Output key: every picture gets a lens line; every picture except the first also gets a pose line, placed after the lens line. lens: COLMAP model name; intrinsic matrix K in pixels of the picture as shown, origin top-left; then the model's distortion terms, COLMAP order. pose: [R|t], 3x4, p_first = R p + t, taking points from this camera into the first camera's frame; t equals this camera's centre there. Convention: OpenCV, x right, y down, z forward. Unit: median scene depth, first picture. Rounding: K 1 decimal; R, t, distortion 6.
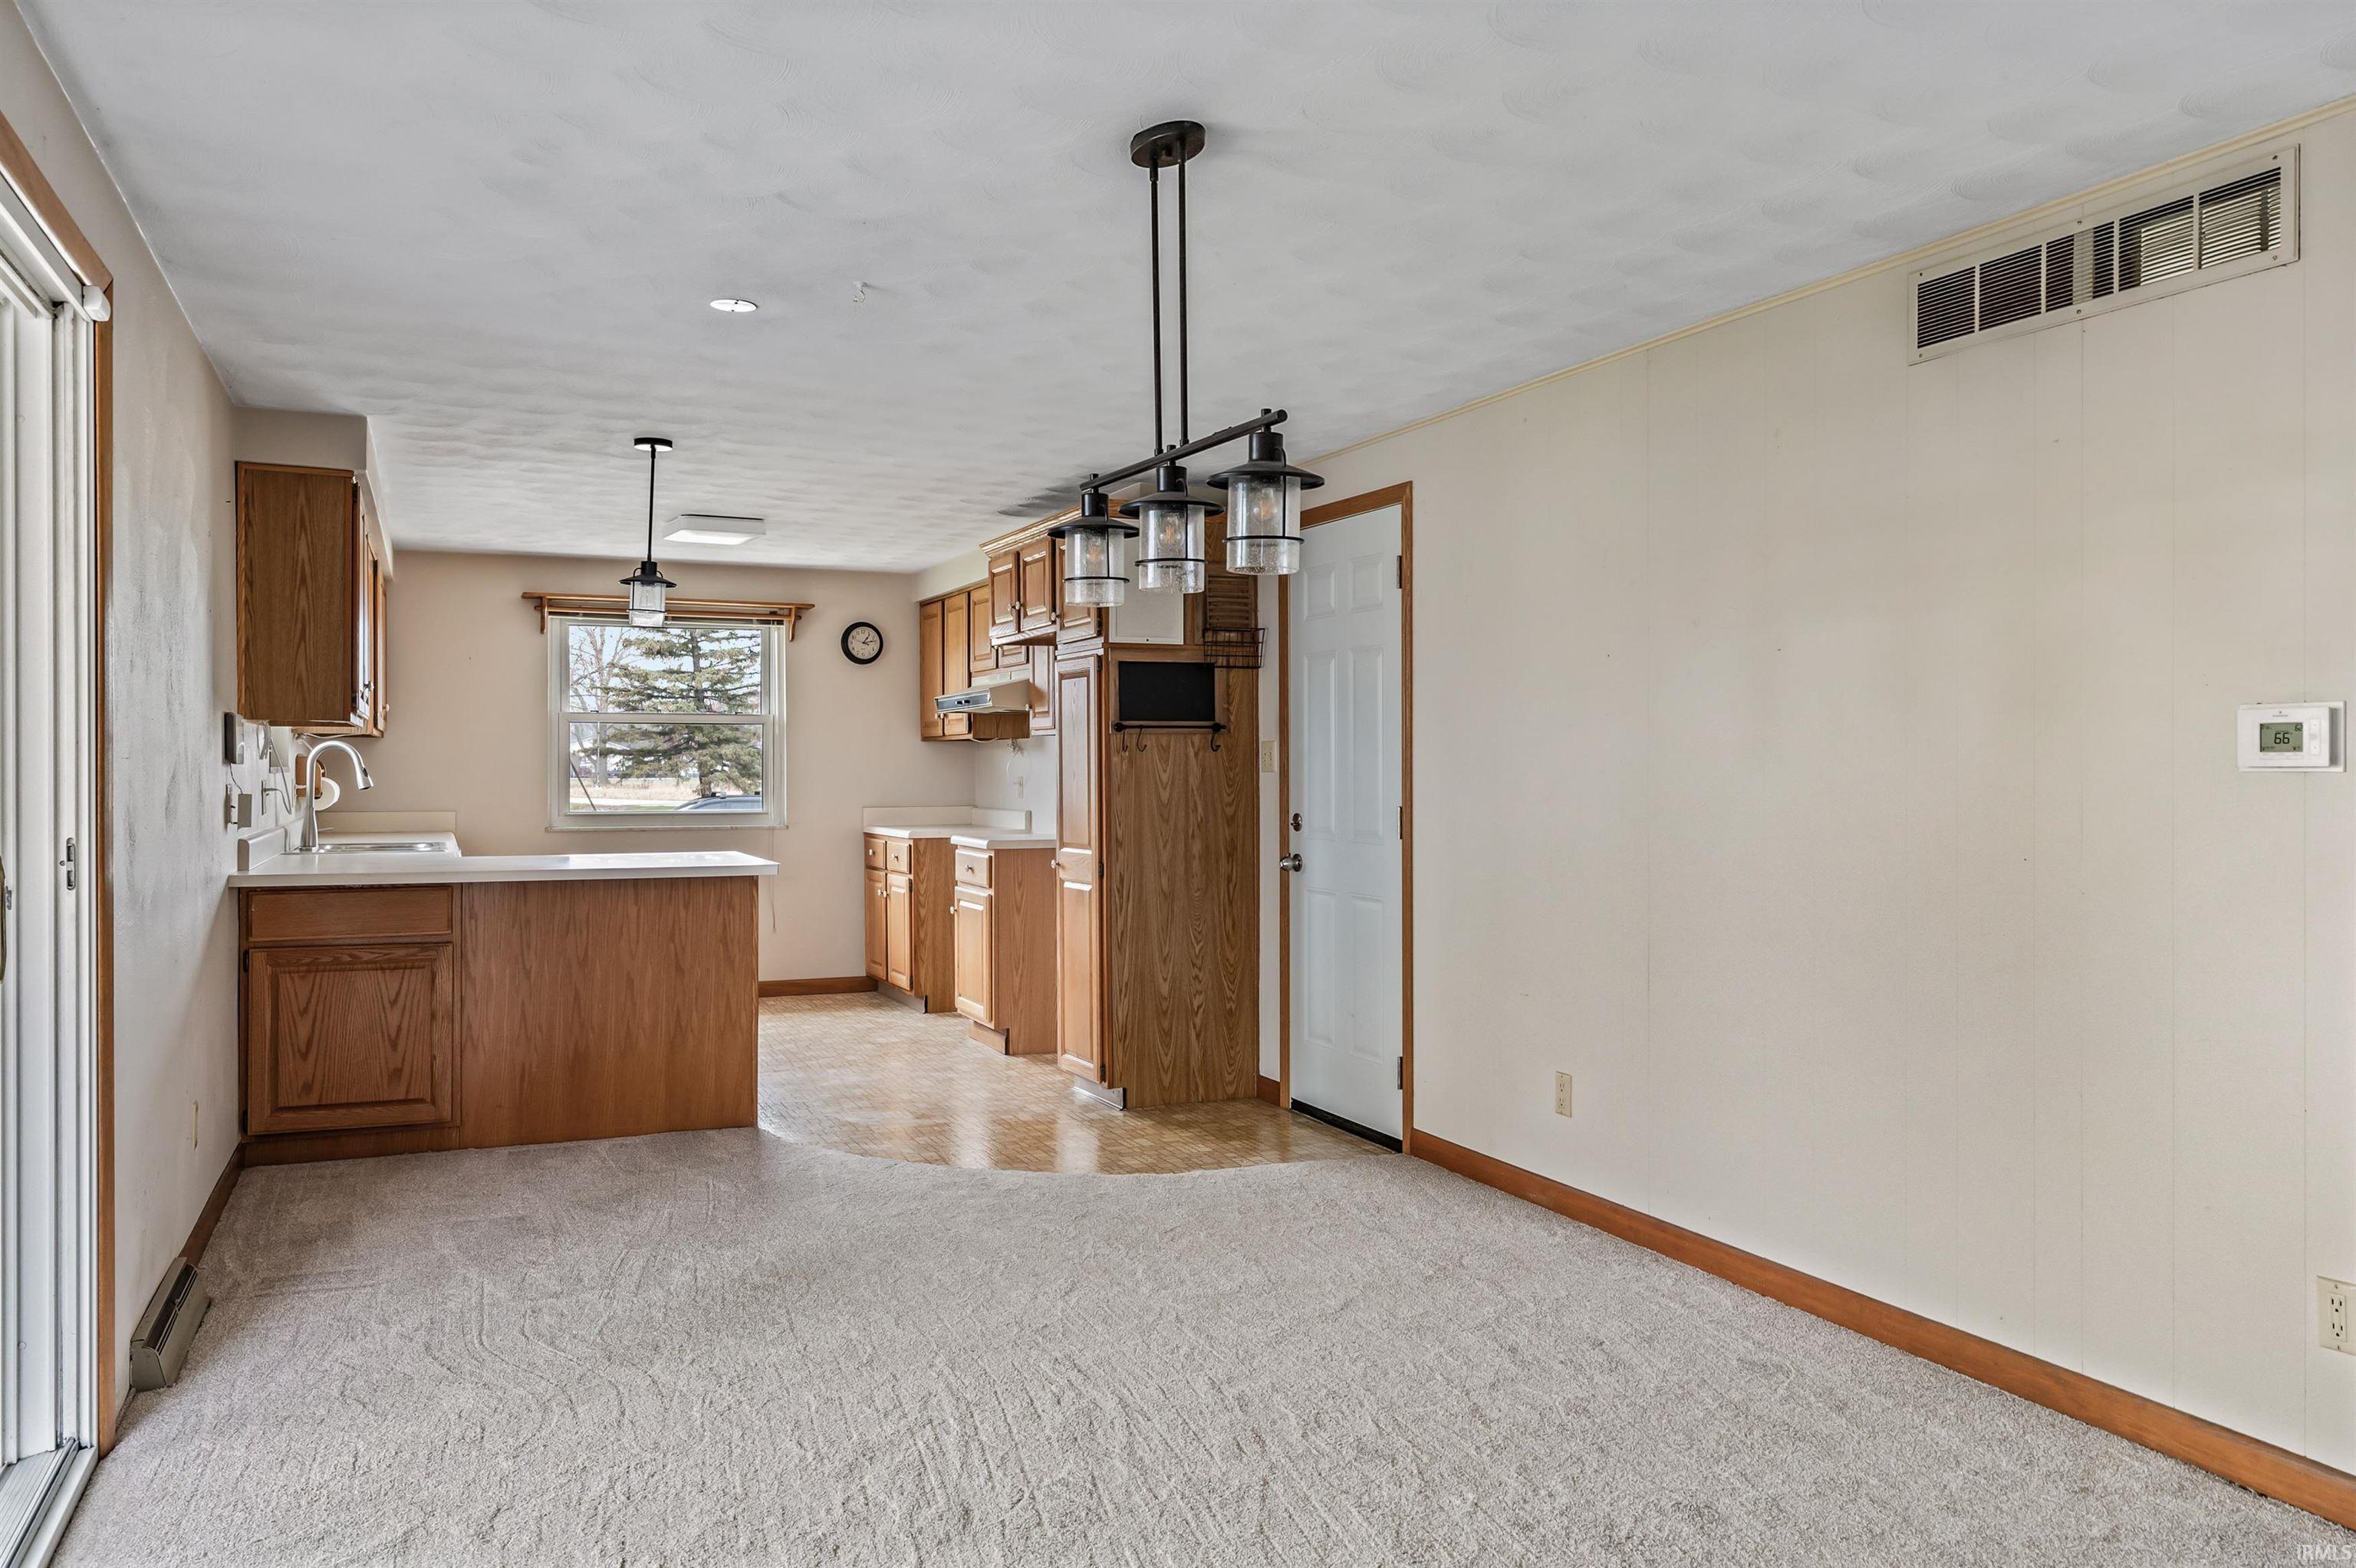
lens RADIAL K [[1717.3, 0, 1178.0], [0, 1717.3, 784.0], [0, 0, 1]] dist [0.003974, 0.001490]
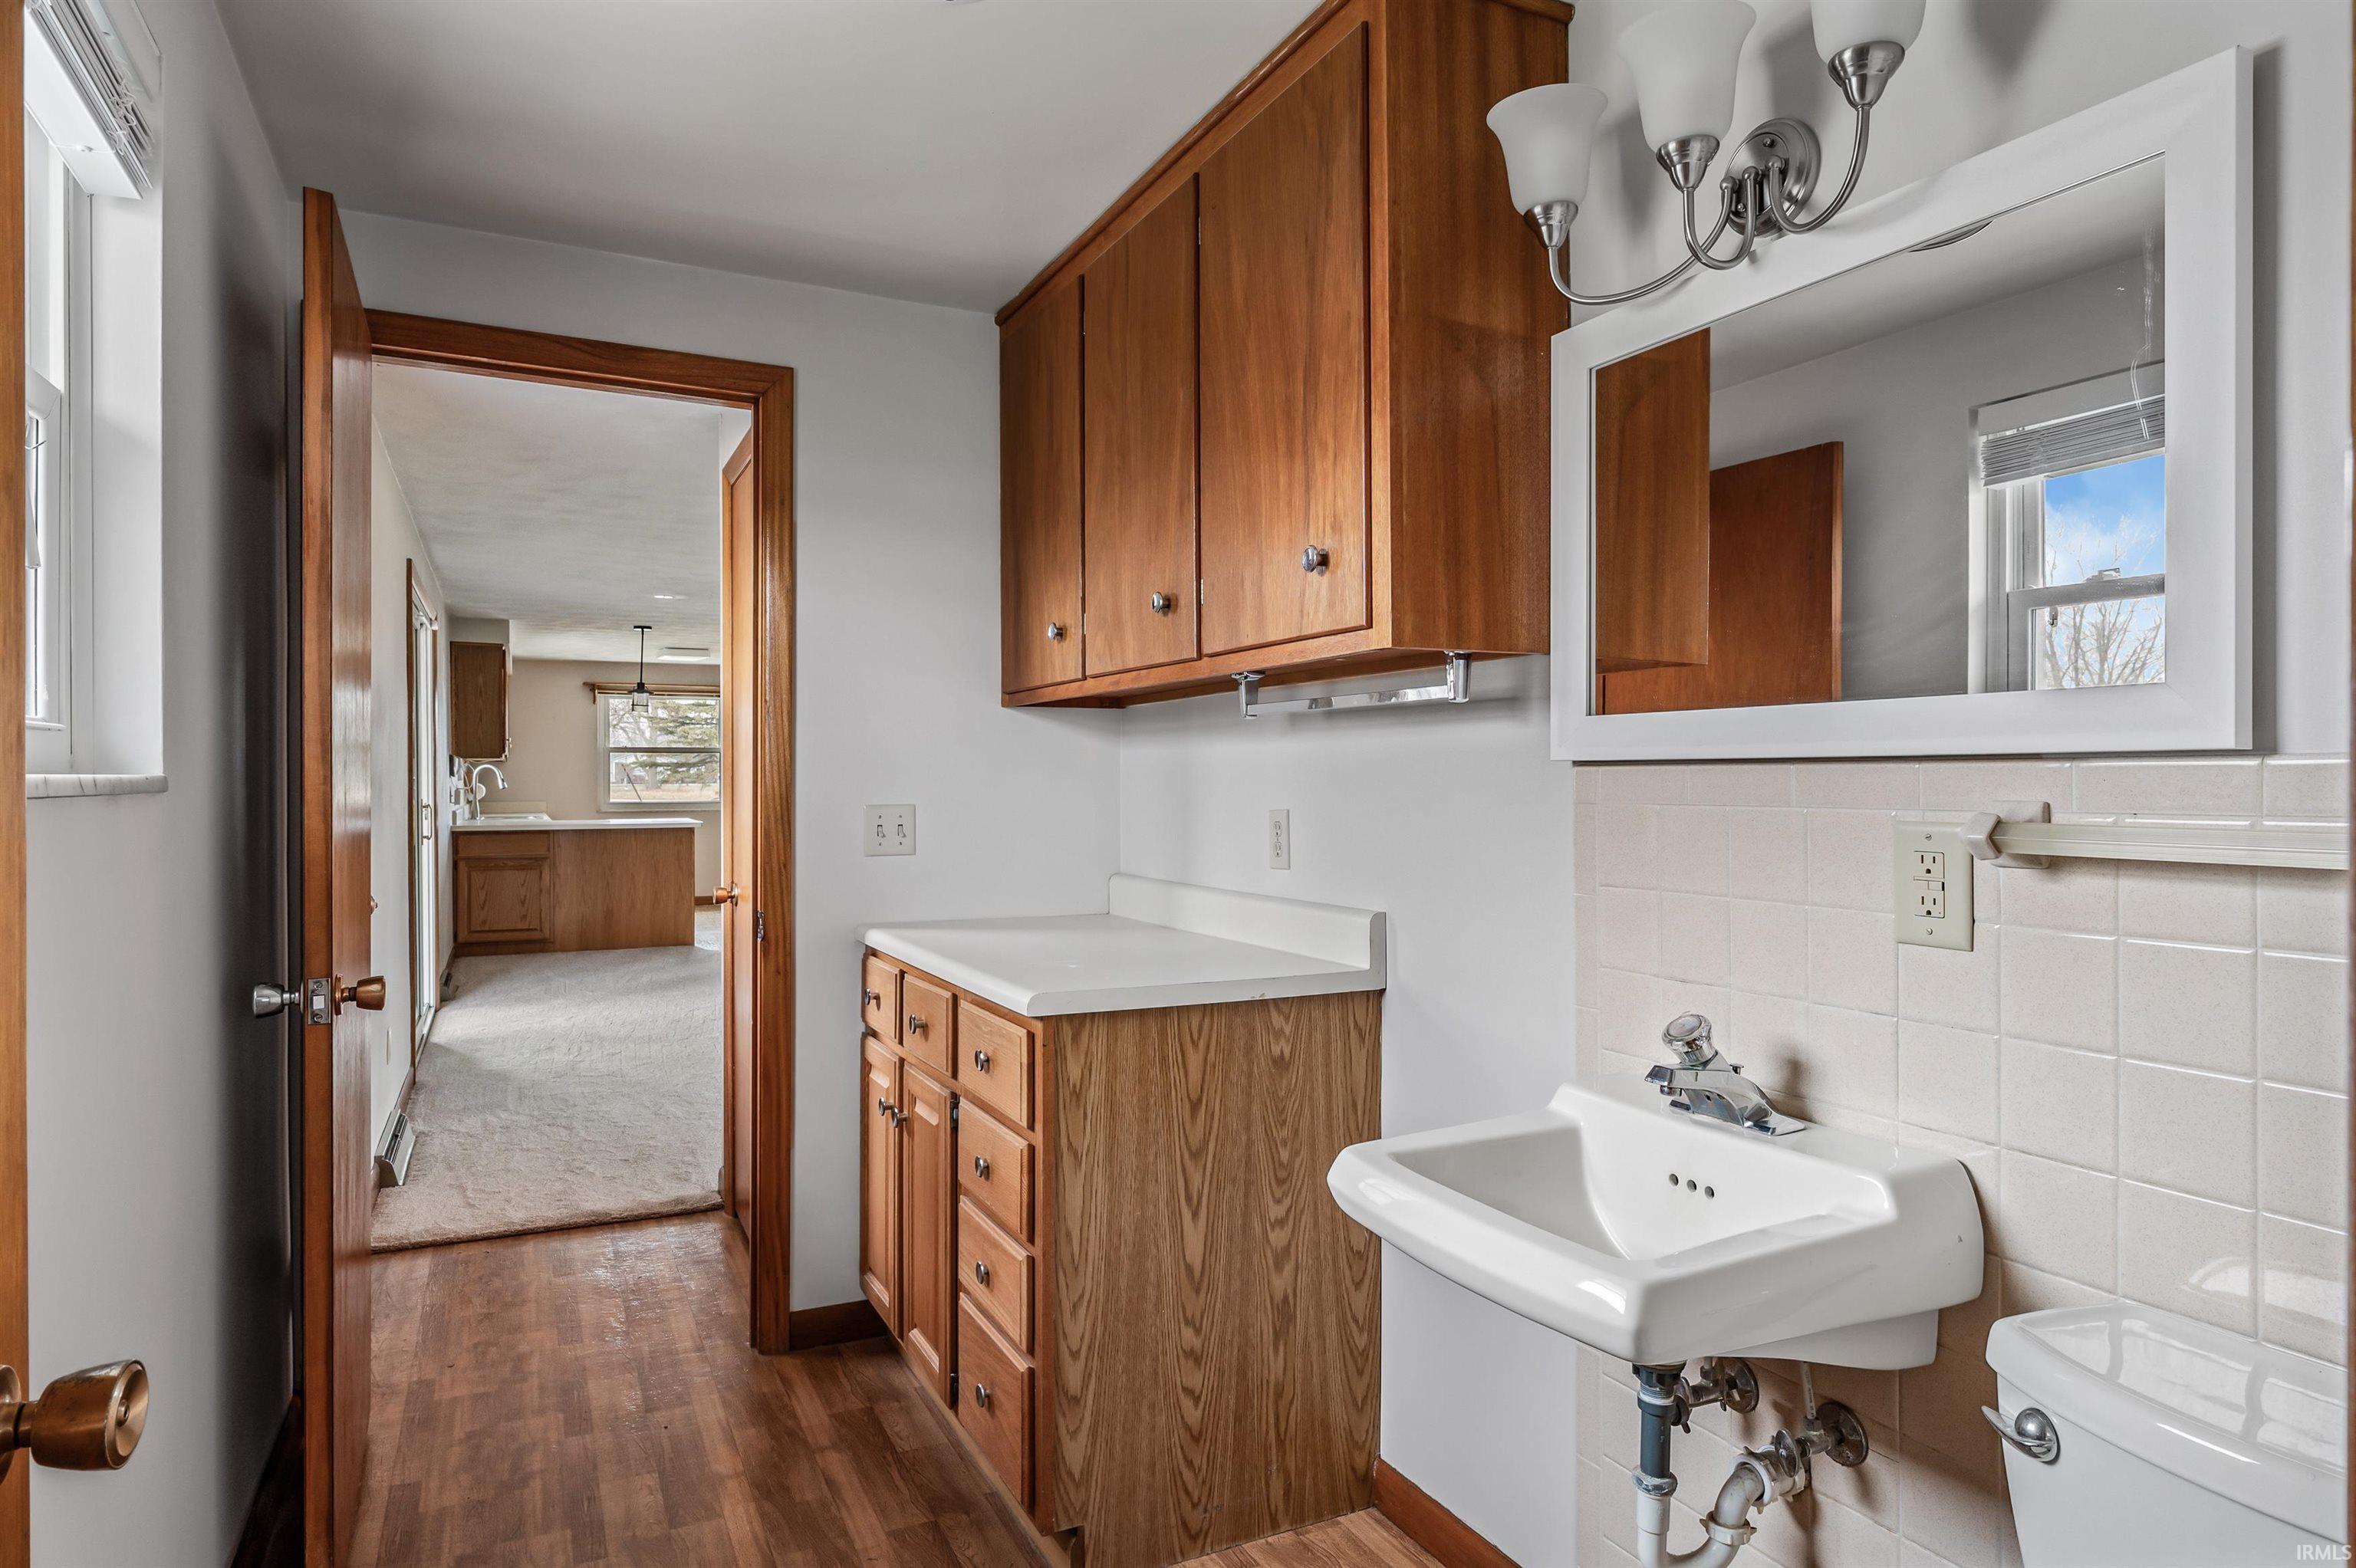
lens RADIAL K [[1396.6, 0, 1175.5], [0, 1396.6, 773.6], [0, 0, 1]] dist [-0.000163, -0.000204]
pose [[0.999436, -0.005509, 0.033120, 0.309779], [0.005822, 0.999939, -0.009373, 0.006411], [-0.033066, 0.009561, 0.999407, -0.789003]]
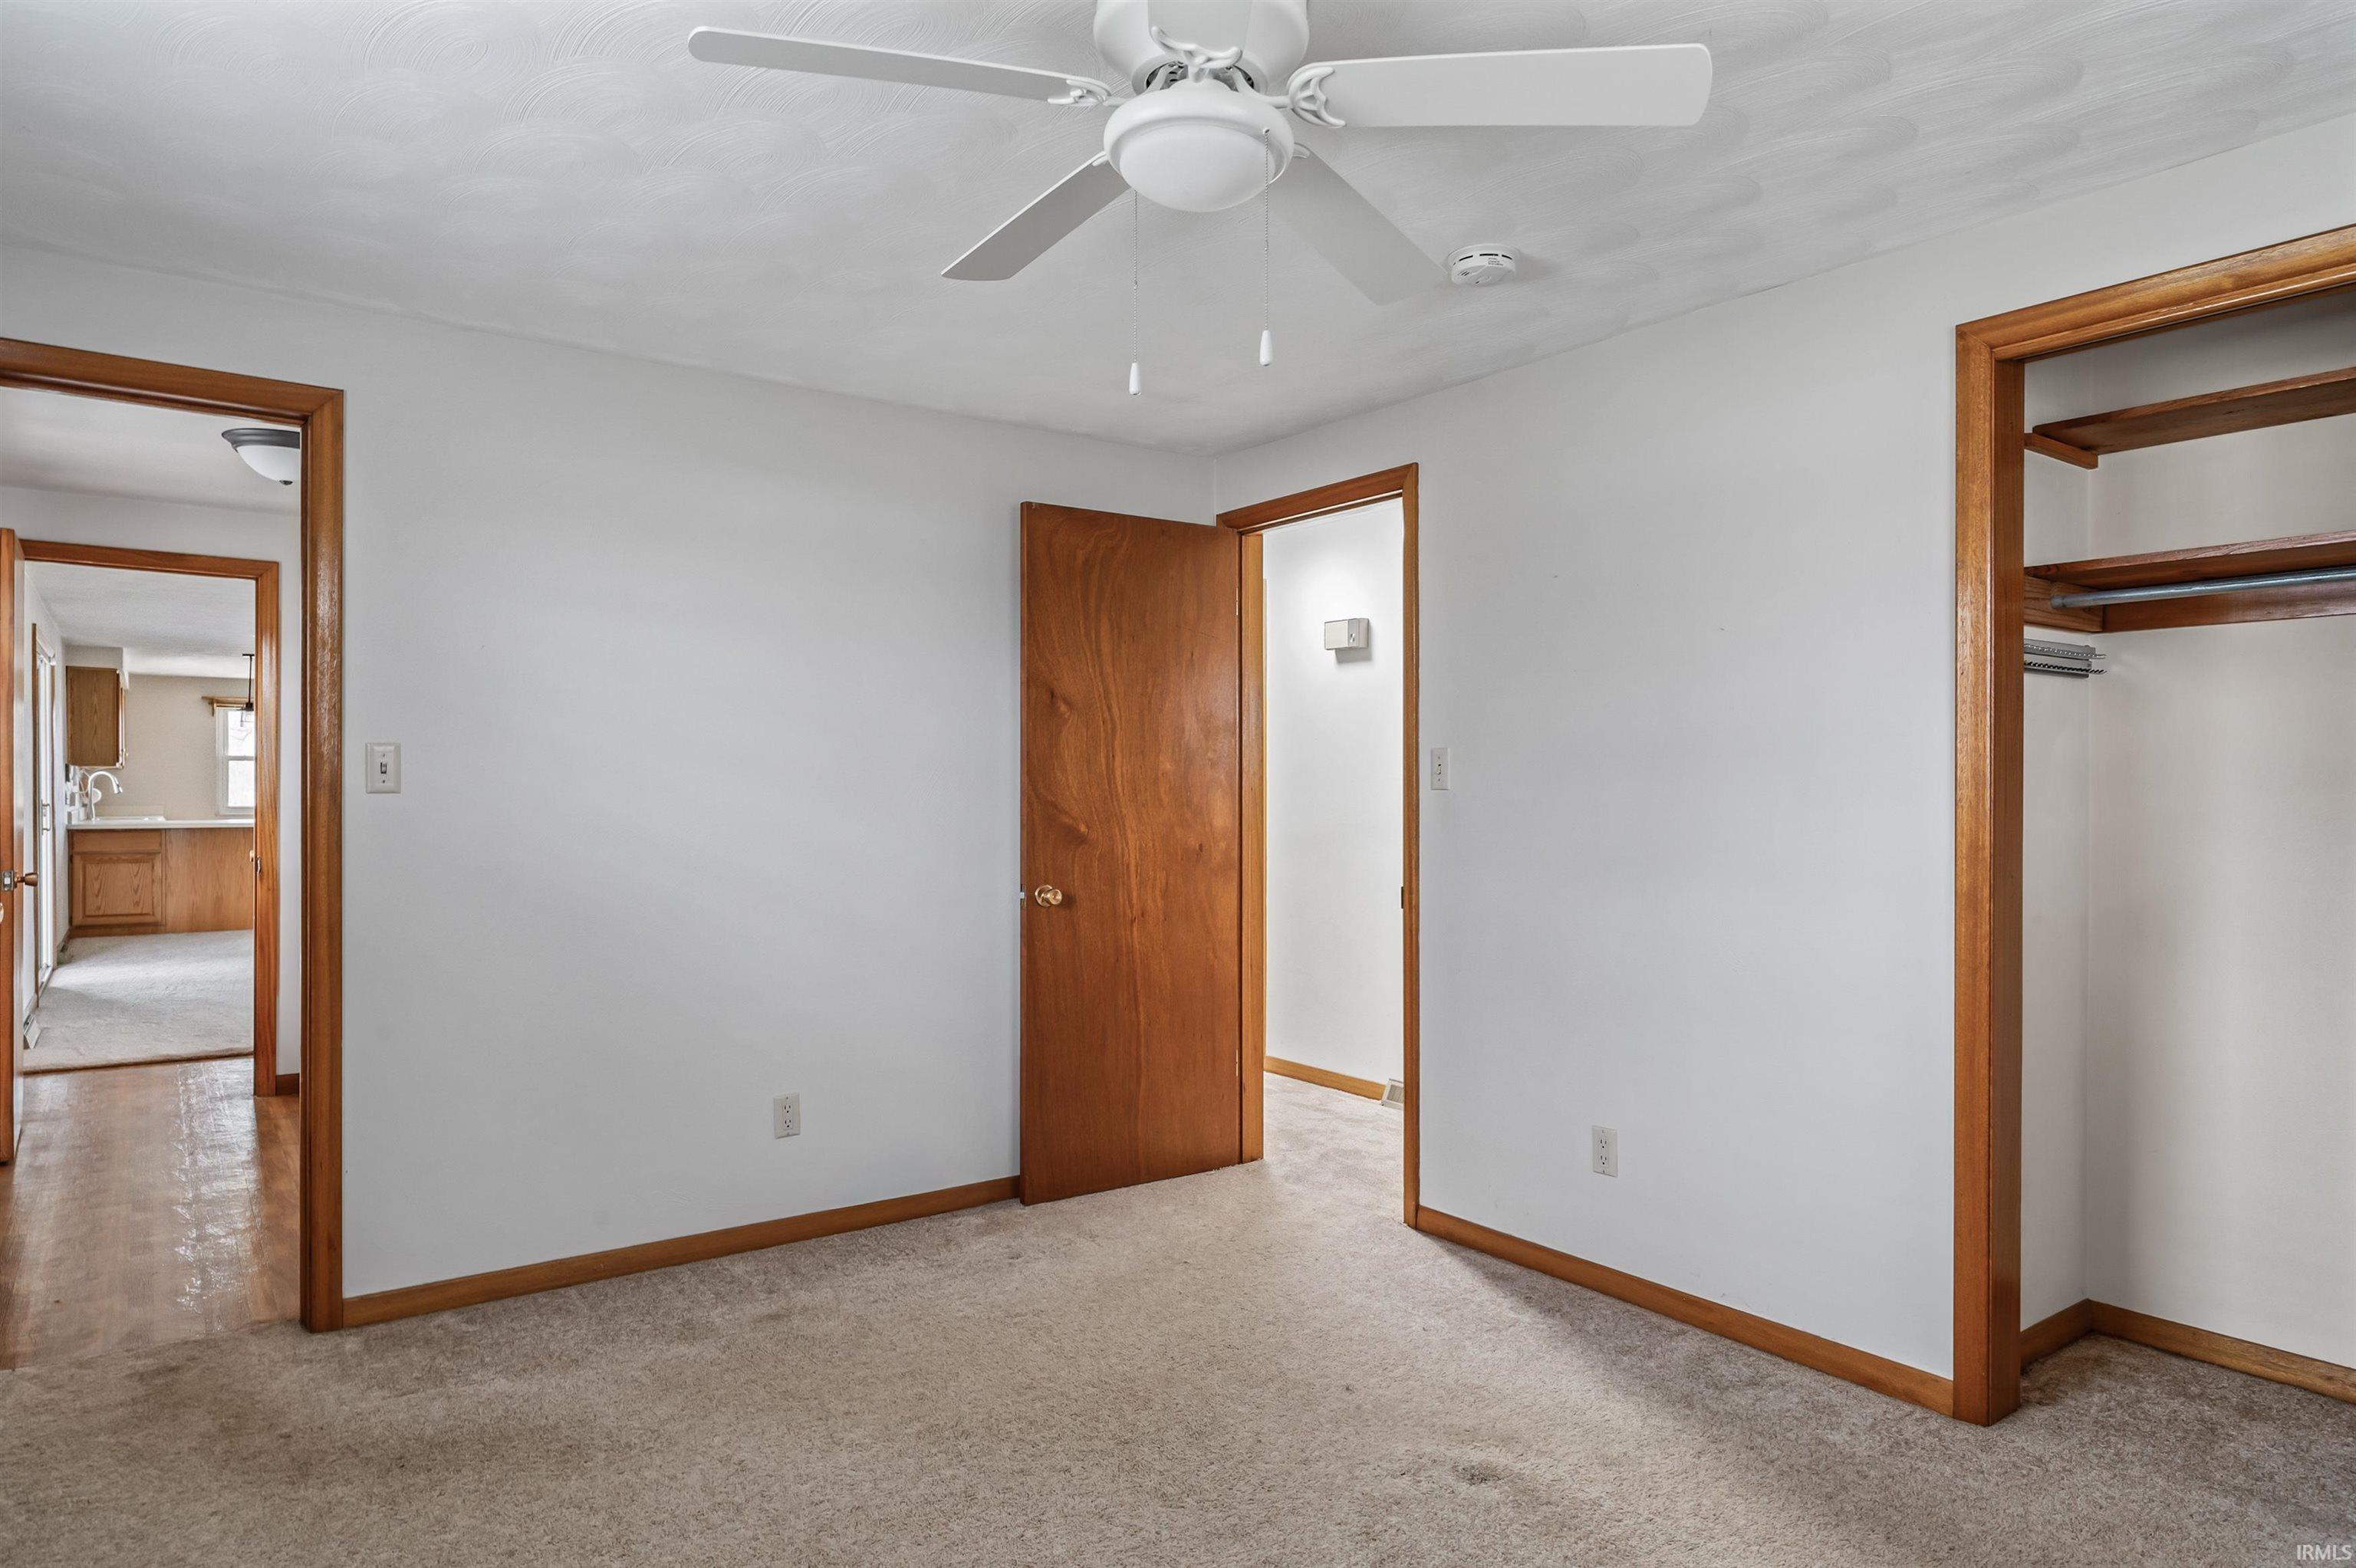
lens RADIAL K [[1432.8, 0, 1178.0], [0, 1432.8, 784.0], [0, 0, 1]] dist [-0.000615, -0.001463]
pose [[0.976766, -0.002543, 0.214294, 0.581357], [0.004064, 0.999970, -0.006658, 0.011297], [-0.214270, 0.007374, 0.976747, -1.365414]]
